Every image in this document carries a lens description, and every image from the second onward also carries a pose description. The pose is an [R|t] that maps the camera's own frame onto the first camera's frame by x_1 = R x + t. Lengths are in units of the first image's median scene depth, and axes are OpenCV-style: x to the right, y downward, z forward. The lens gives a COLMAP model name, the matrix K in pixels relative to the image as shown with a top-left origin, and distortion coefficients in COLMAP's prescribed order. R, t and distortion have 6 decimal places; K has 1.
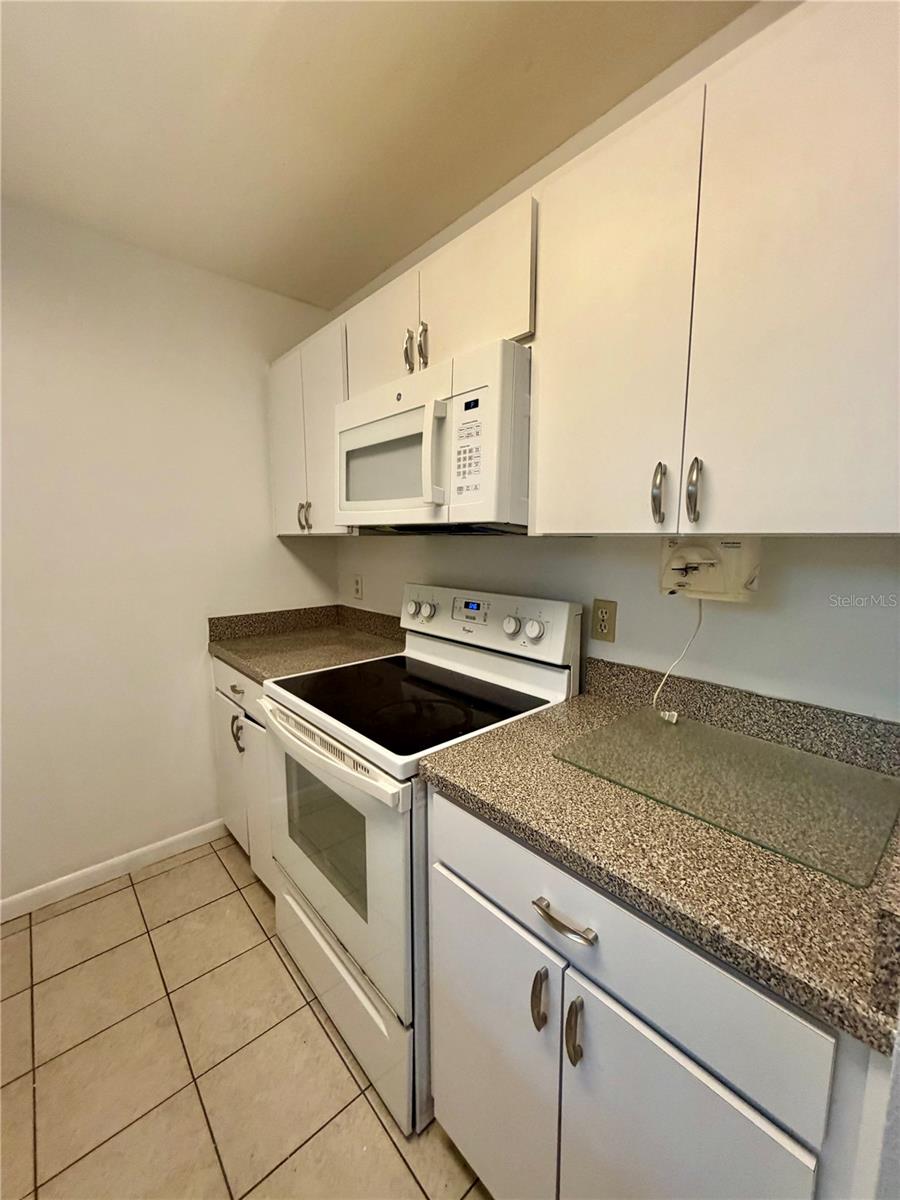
lens RADIAL K [[479.8, 0, 455.8], [0, 479.8, 593.1], [0, 0, 1]] dist [-0.001349, 0.000374]
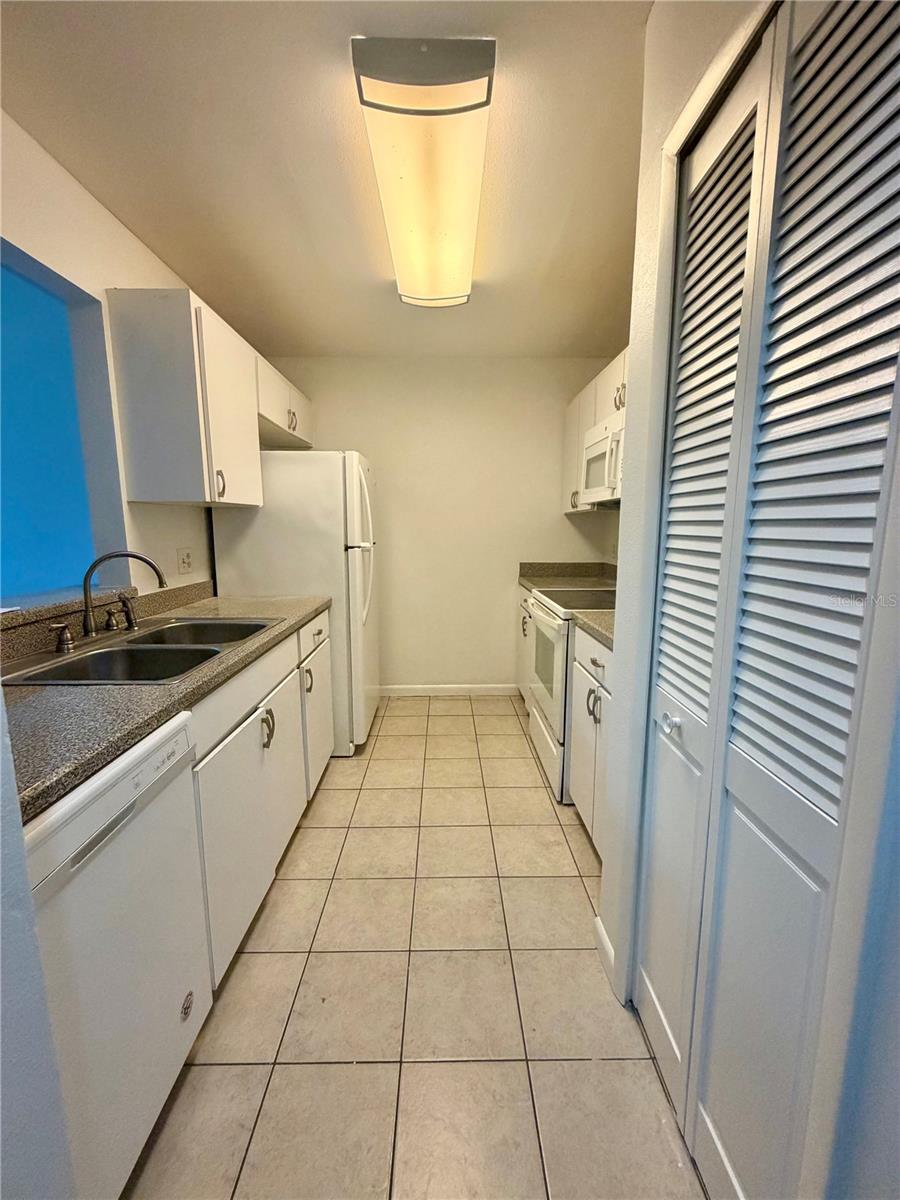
lens RADIAL K [[479.8, 0, 452.3], [0, 479.8, 595.9], [0, 0, 1]] dist [-0.001349, 0.000374]
pose [[0.755604, 0.095554, -0.648021, 0.557325], [-0.080417, 0.995351, 0.053001, 0.133933], [0.650073, 0.012064, 0.759776, -0.594806]]
